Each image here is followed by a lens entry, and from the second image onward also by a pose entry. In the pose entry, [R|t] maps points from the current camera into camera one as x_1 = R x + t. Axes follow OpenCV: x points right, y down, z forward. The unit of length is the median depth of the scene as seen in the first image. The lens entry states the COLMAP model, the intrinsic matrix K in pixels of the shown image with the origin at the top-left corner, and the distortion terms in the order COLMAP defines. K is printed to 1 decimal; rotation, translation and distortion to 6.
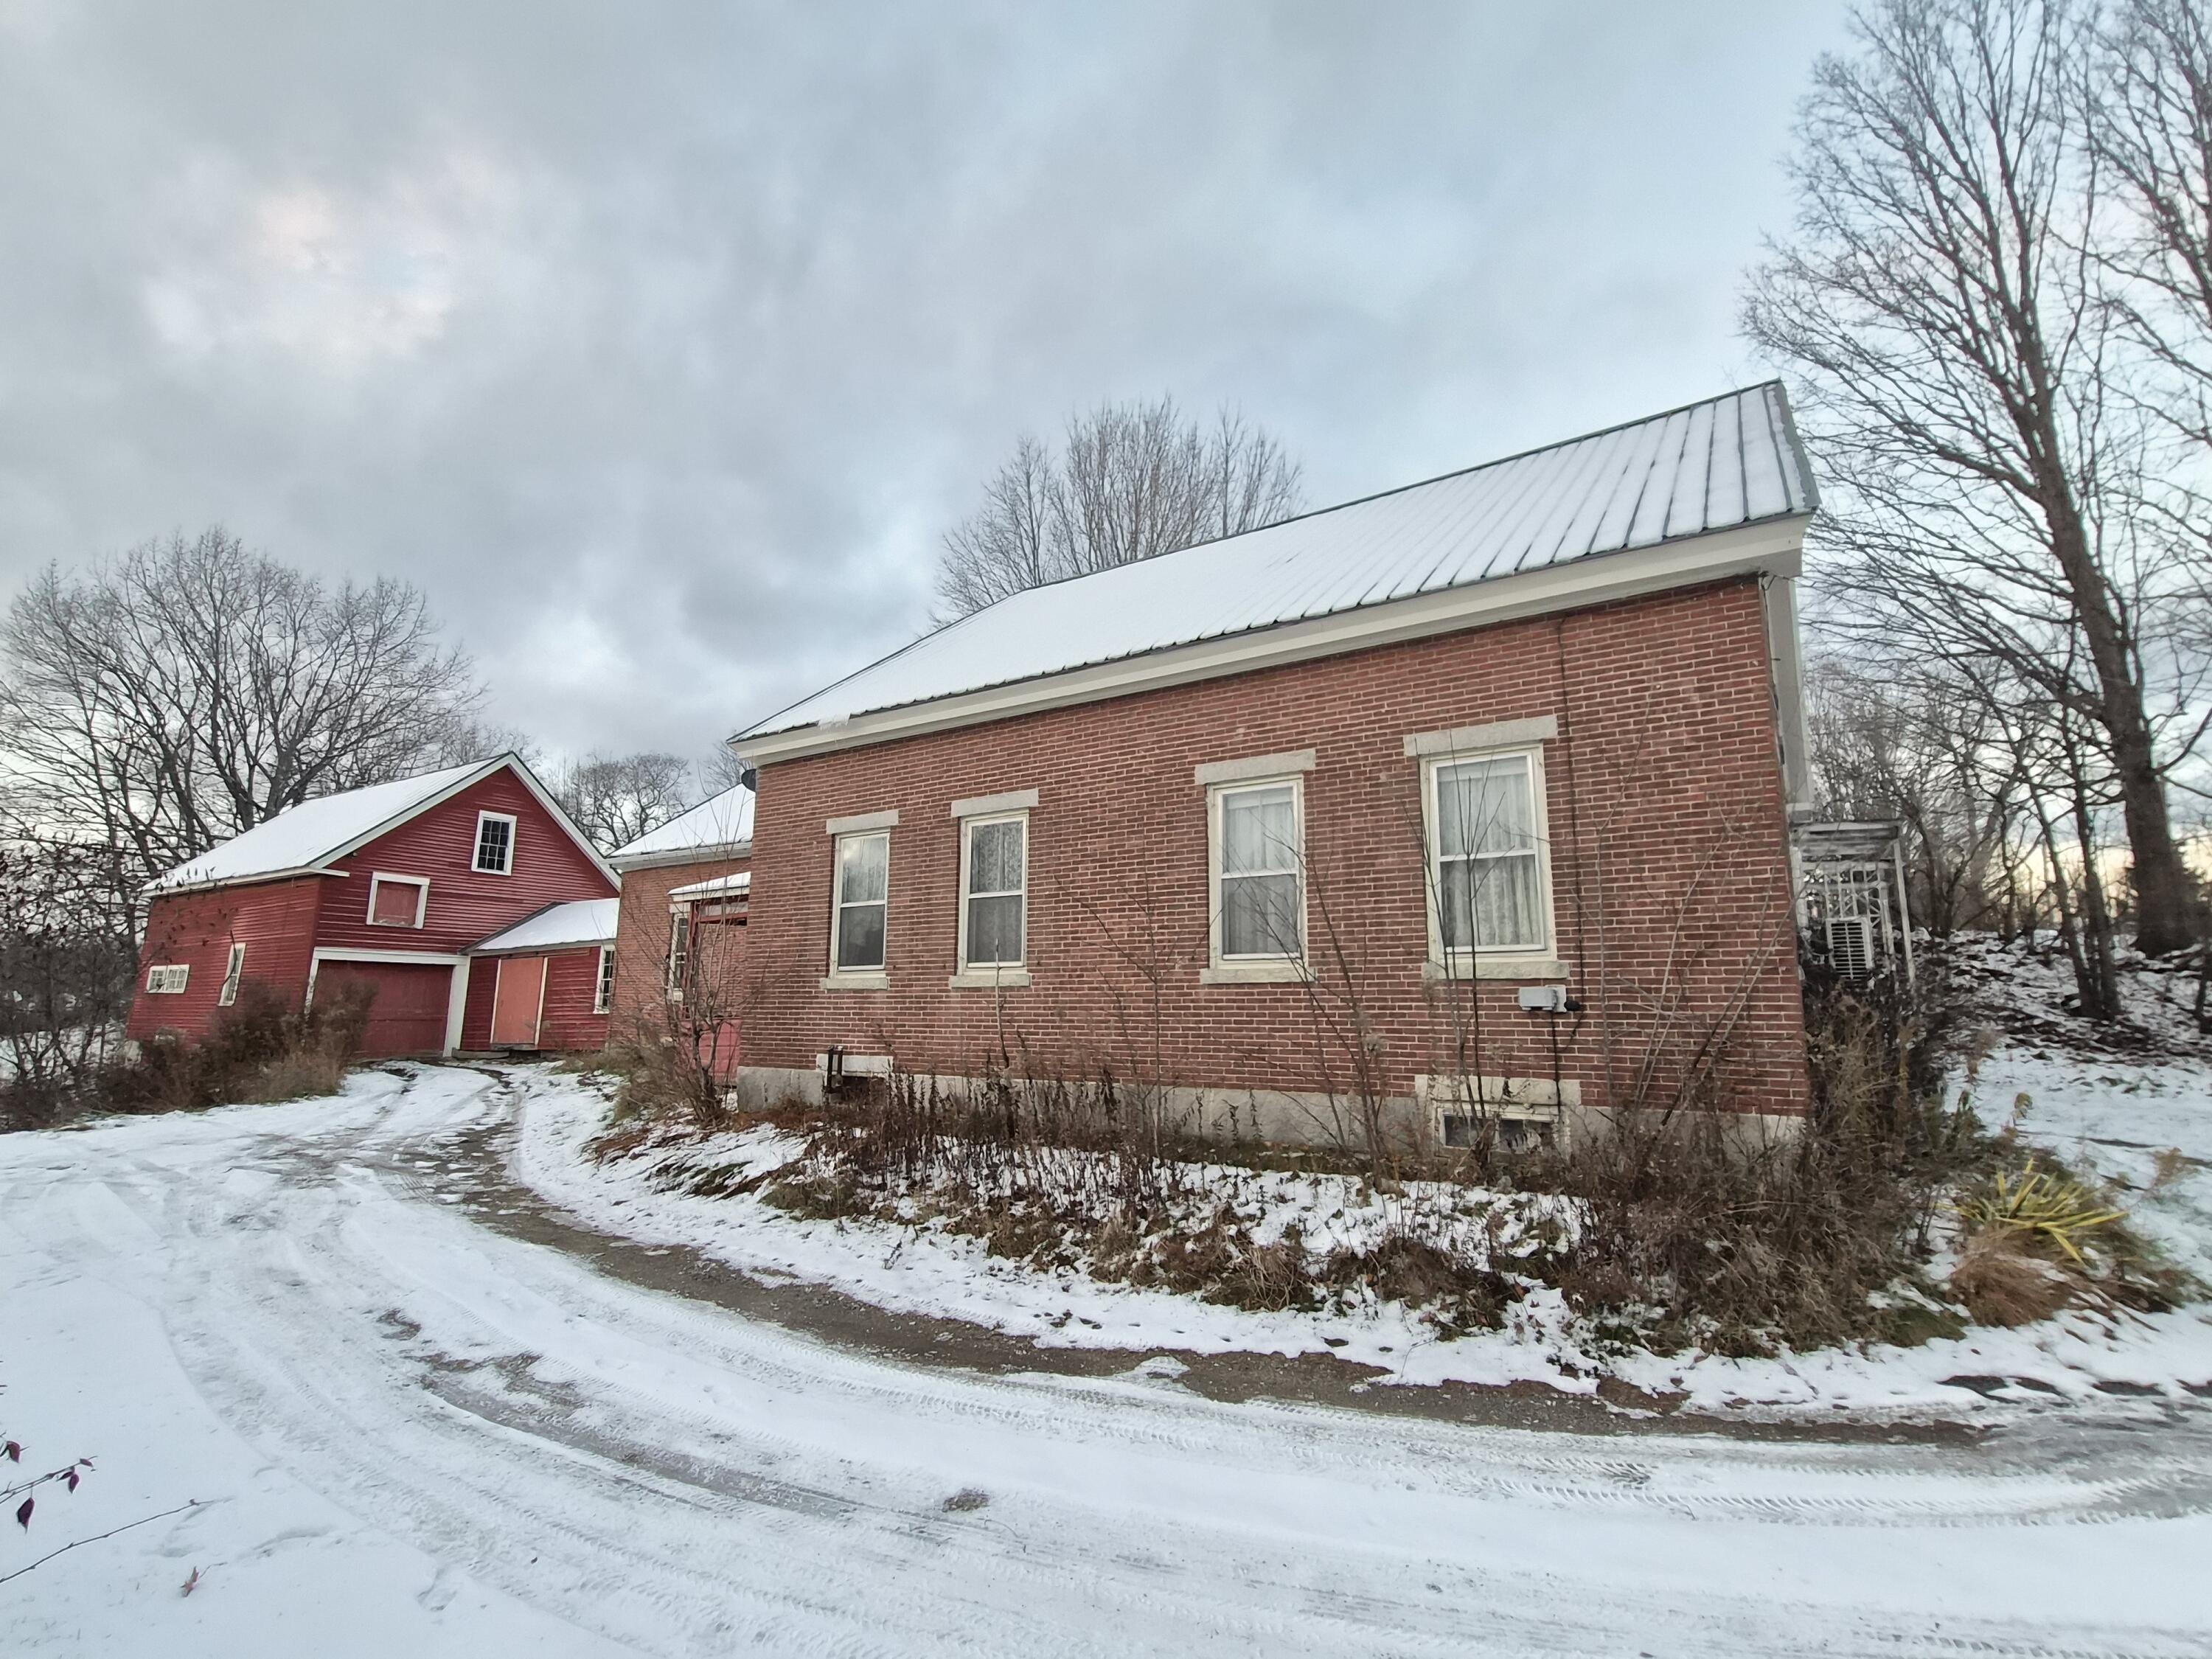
lens RADIAL K [[946.8, 0, 1106.0], [0, 946.8, 829.5], [0, 0, 1]] dist [0.002885, -0.004324]
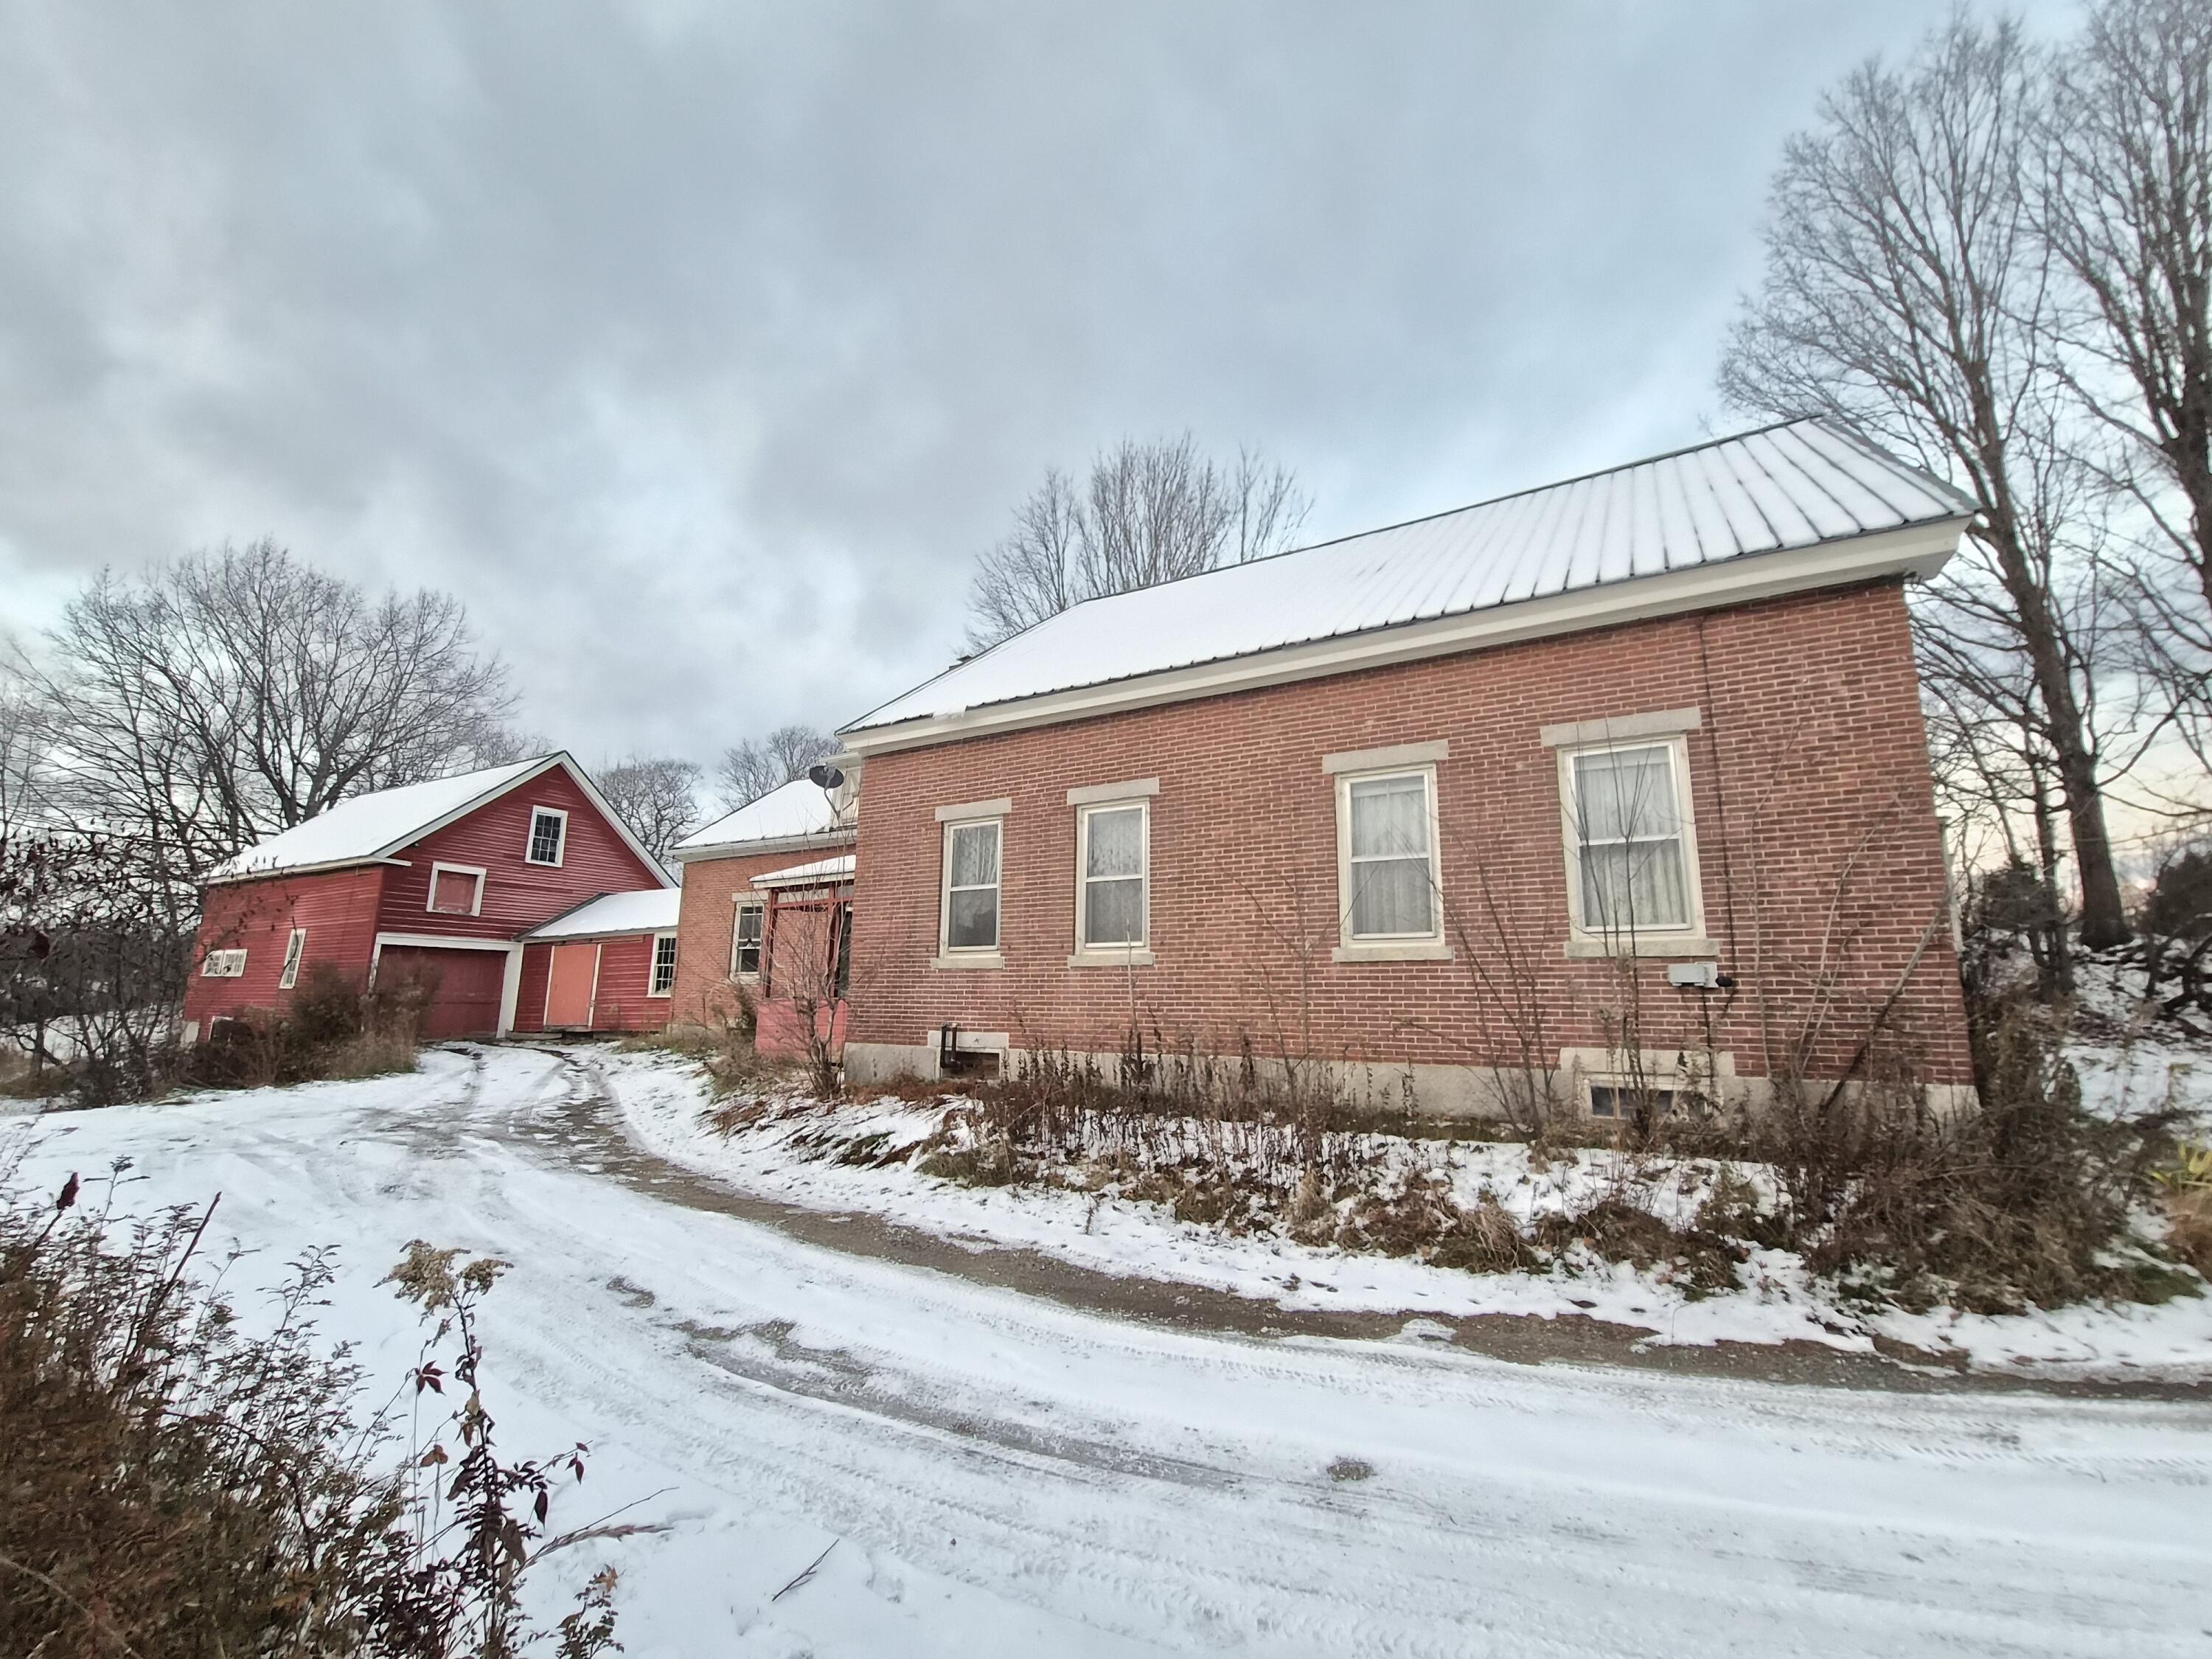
lens RADIAL K [[863.7, 0, 1106.0], [0, 863.7, 829.5], [0, 0, 1]] dist [-0.001409, 0.000287]
pose [[0.999448, 0.010651, 0.031476, -0.199235], [-0.010434, 0.999921, -0.007027, 0.027195], [-0.031548, 0.006695, 0.999480, 0.053255]]
